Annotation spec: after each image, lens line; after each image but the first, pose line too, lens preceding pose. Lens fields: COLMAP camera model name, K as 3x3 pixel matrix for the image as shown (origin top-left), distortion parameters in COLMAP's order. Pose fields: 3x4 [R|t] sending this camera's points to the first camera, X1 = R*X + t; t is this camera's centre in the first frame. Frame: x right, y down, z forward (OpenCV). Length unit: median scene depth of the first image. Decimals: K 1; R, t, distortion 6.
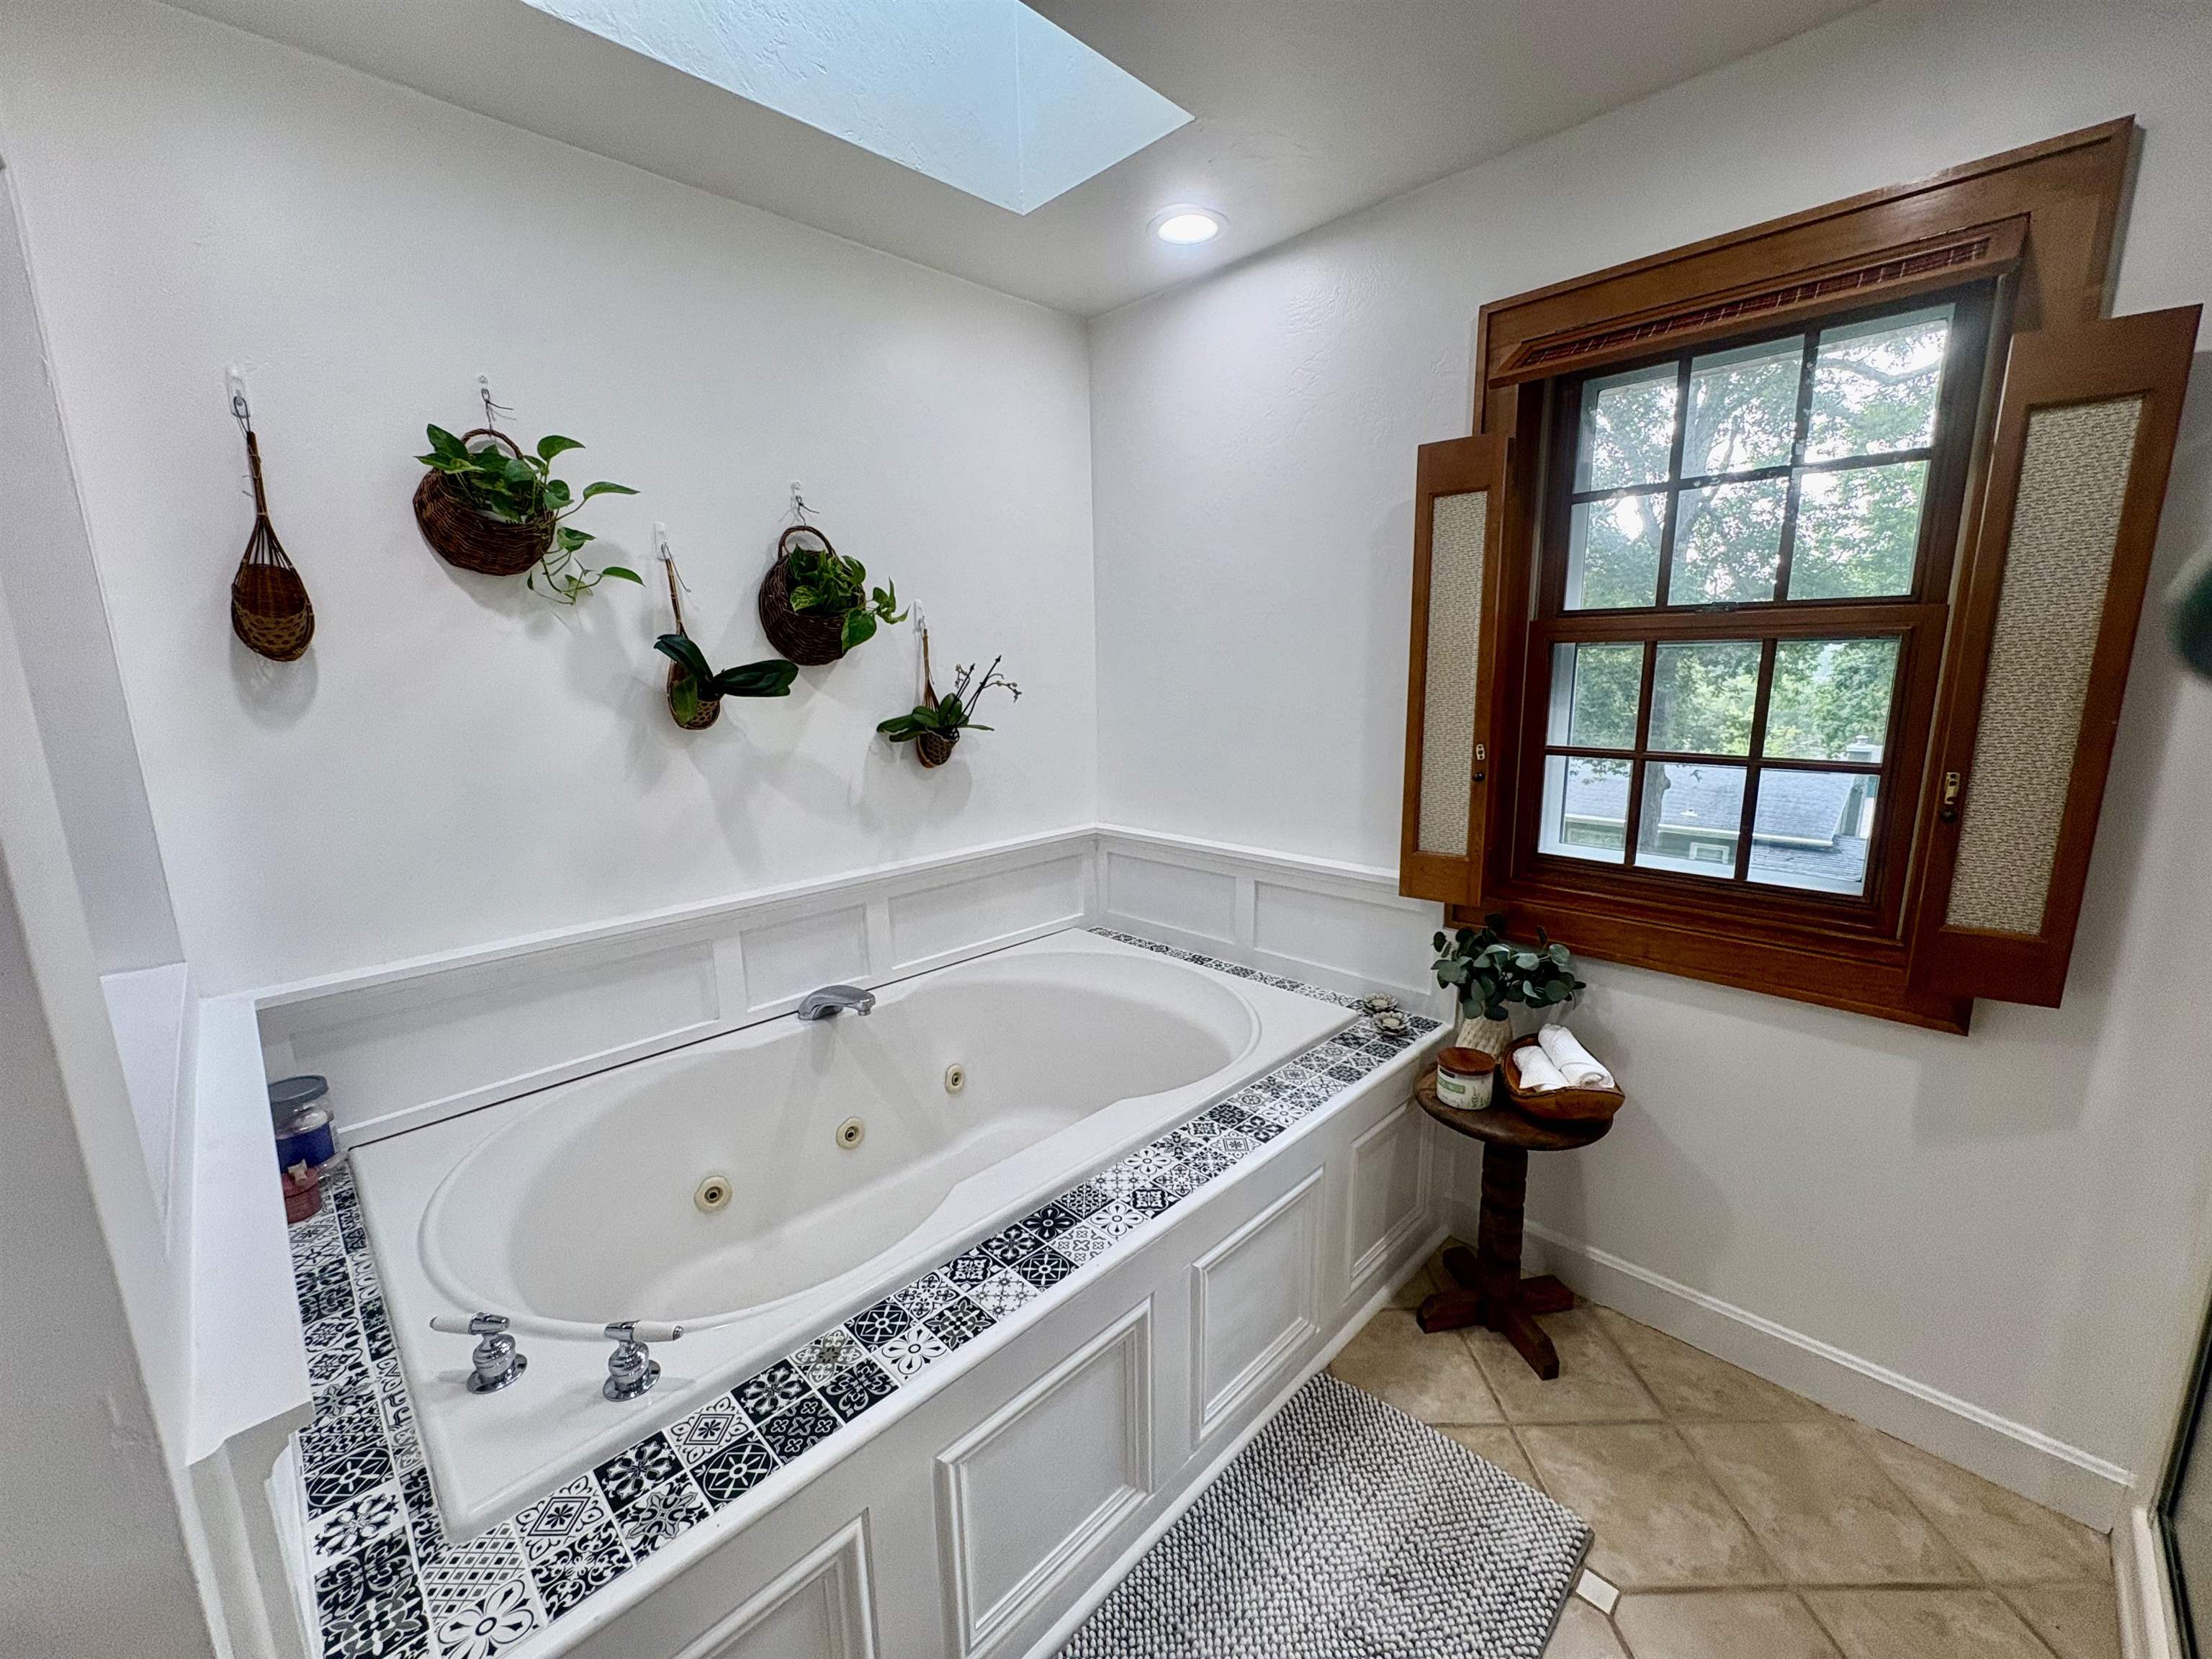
lens RADIAL K [[882.7, 0, 1106.2], [0, 882.7, 827.9], [0, 0, 1]] dist [-0.000642, 0.000617]
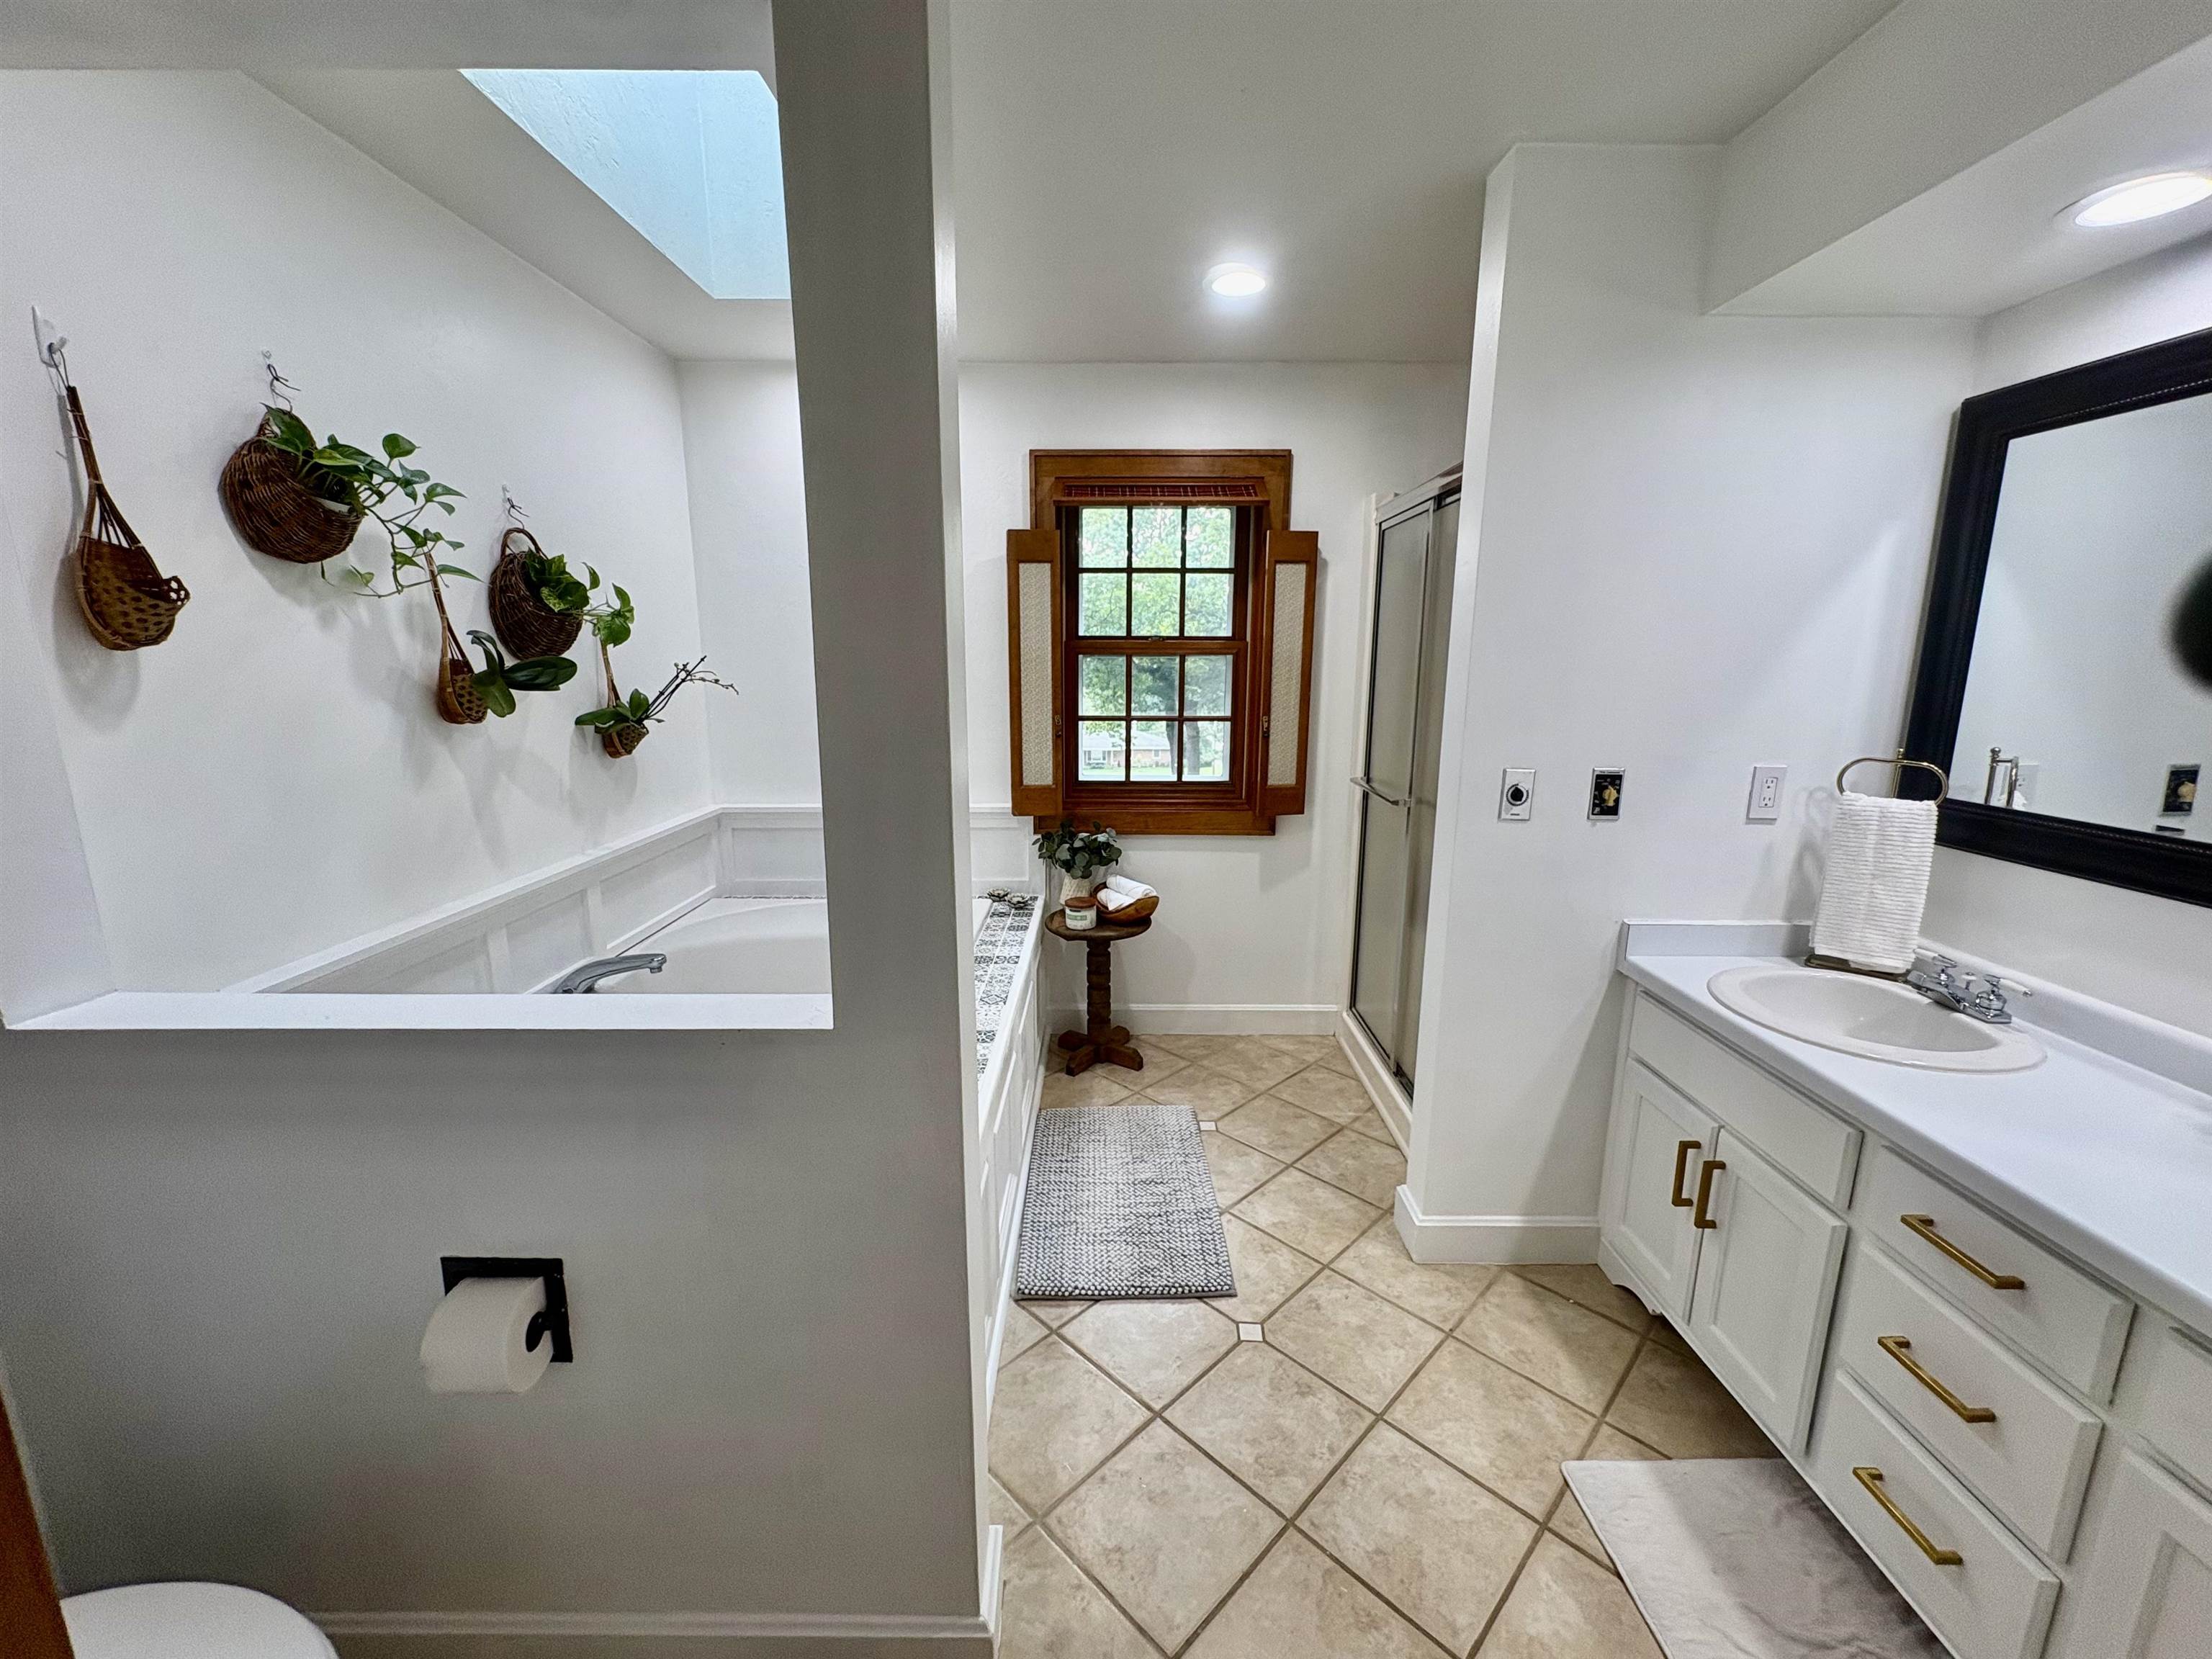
lens RADIAL K [[882.7, 0, 1106.2], [0, 882.7, 827.9], [0, 0, 1]] dist [-0.000642, 0.000617]
pose [[0.708430, -0.117402, 0.695948, -0.724636], [0.120319, 0.991723, 0.044821, 0.054191], [-0.695449, 0.051983, 0.716692, -0.249876]]
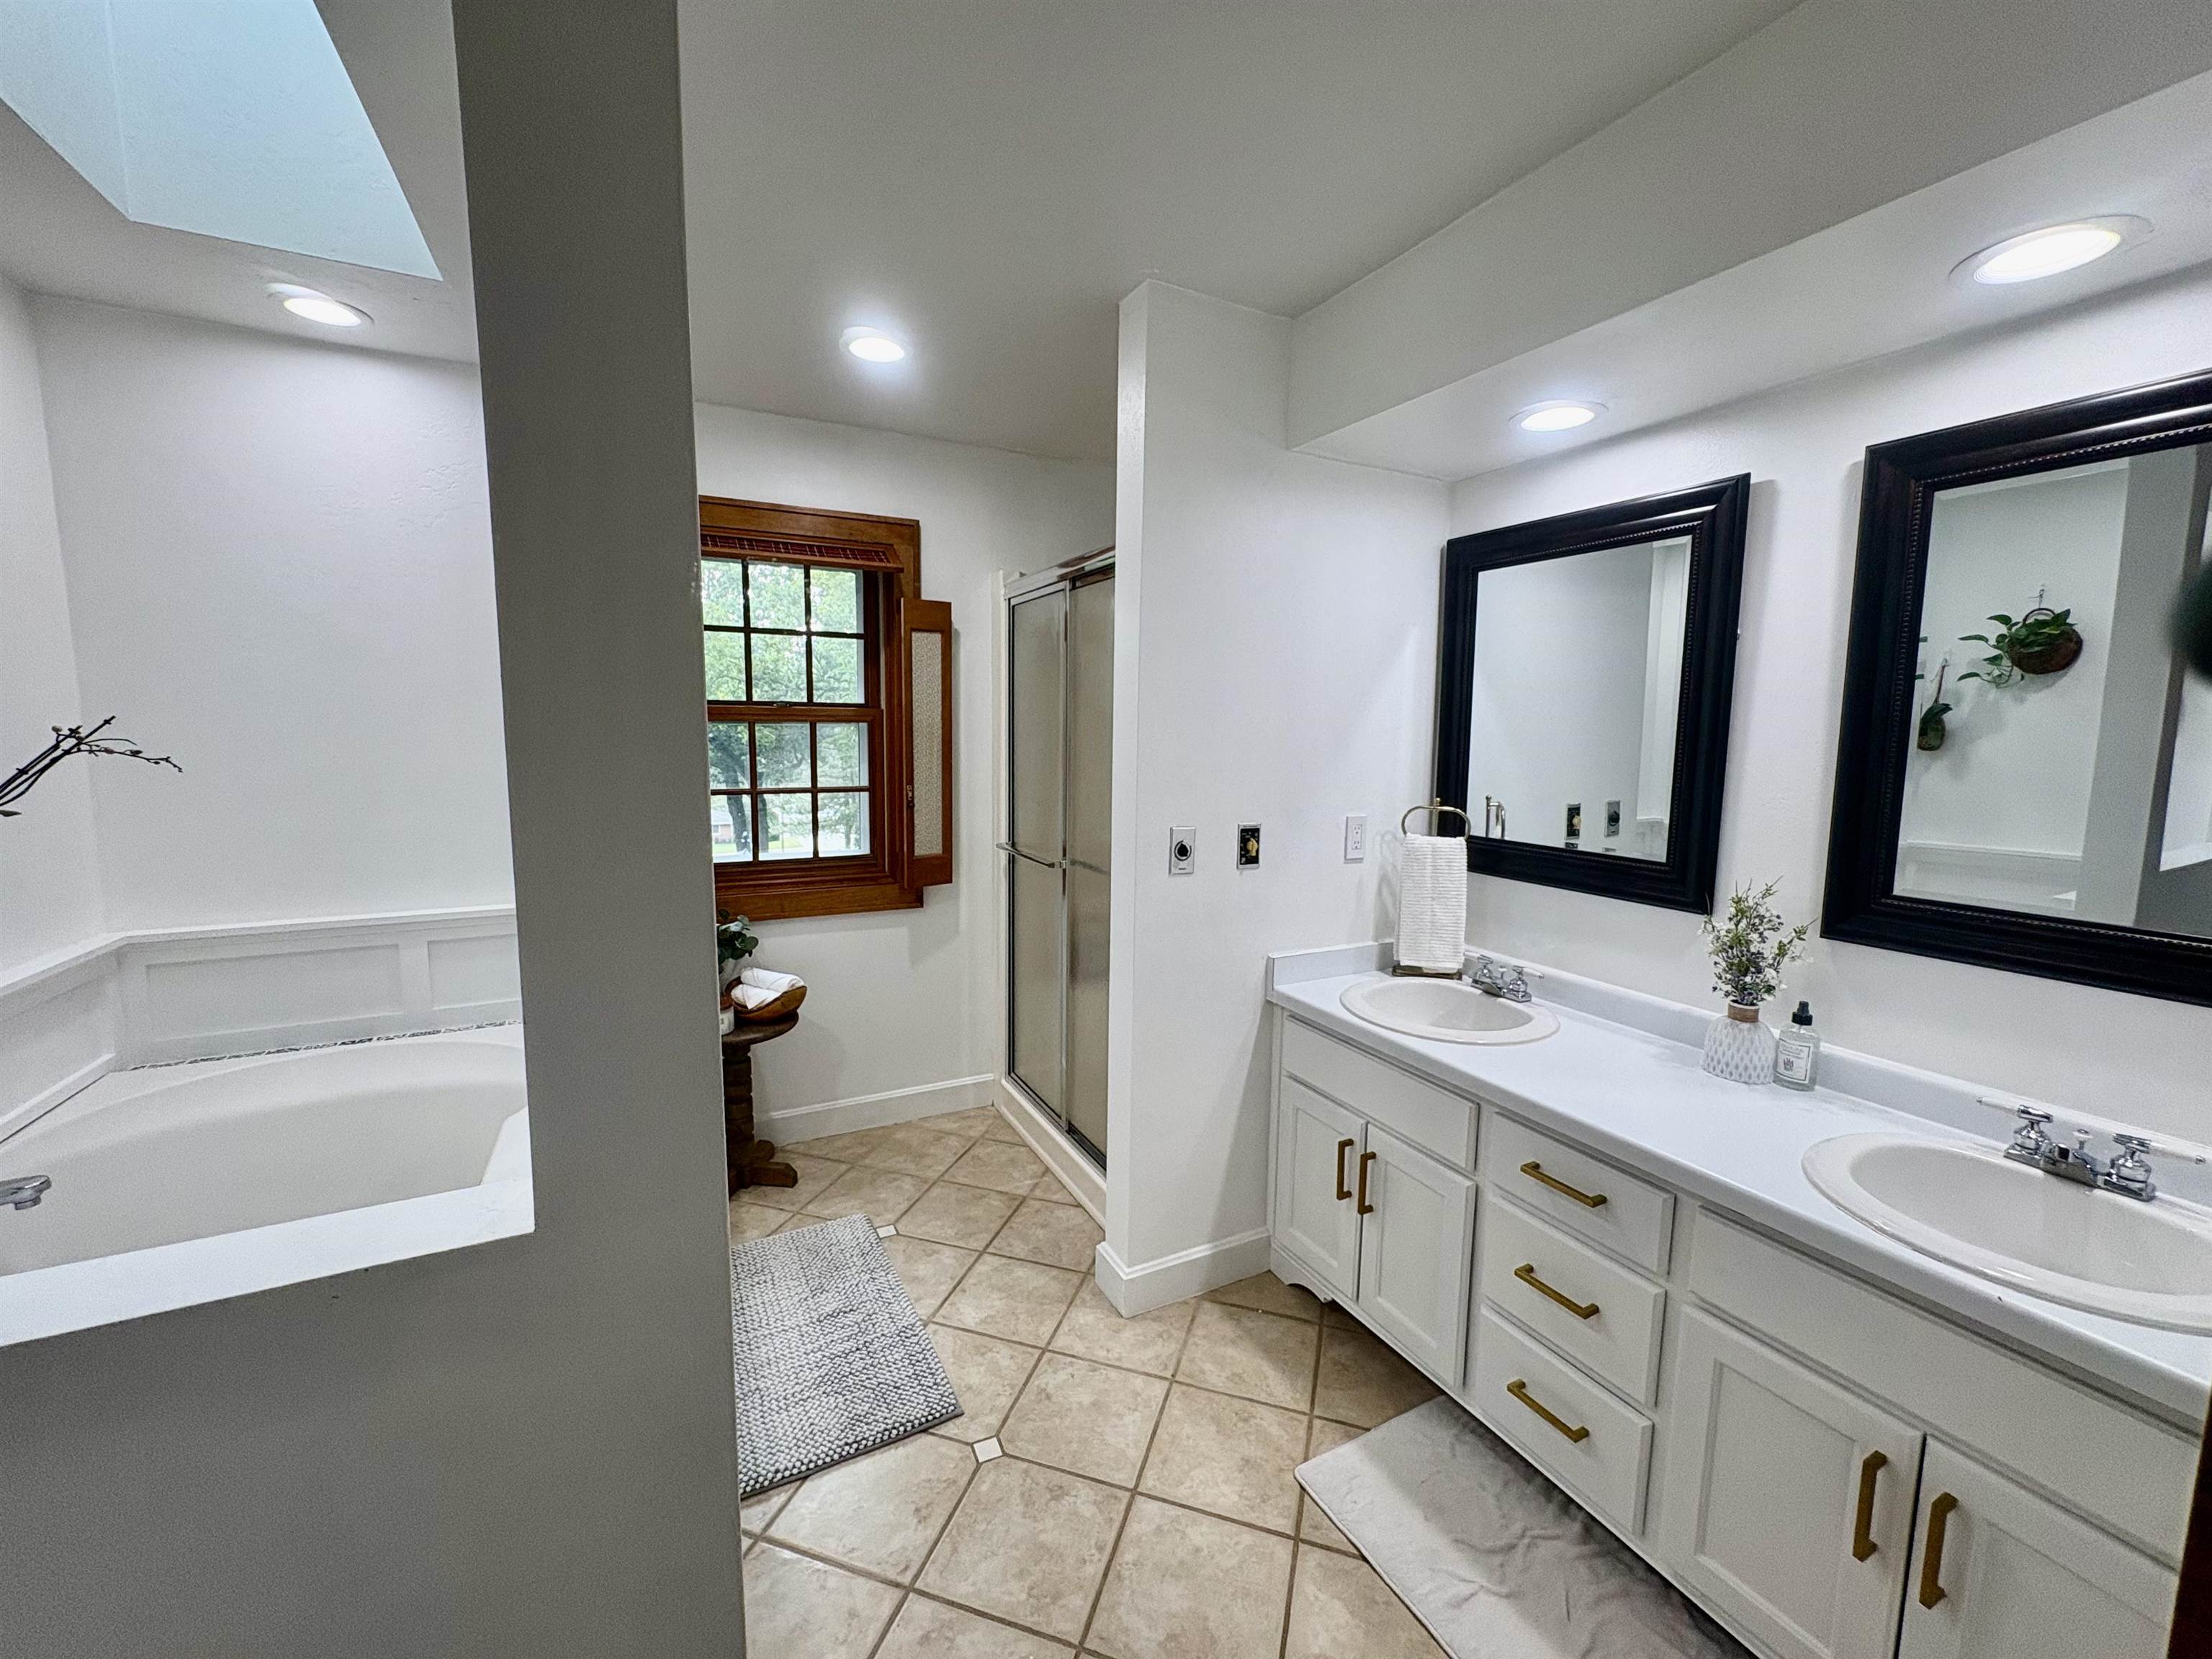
lens RADIAL K [[882.7, 0, 1106.2], [0, 882.7, 827.9], [0, 0, 1]] dist [-0.000642, 0.000617]
pose [[0.304176, -0.088020, 0.948541, -0.760552], [0.166291, 0.985340, 0.038109, 0.030375], [-0.937989, 0.146142, 0.314354, -0.104667]]
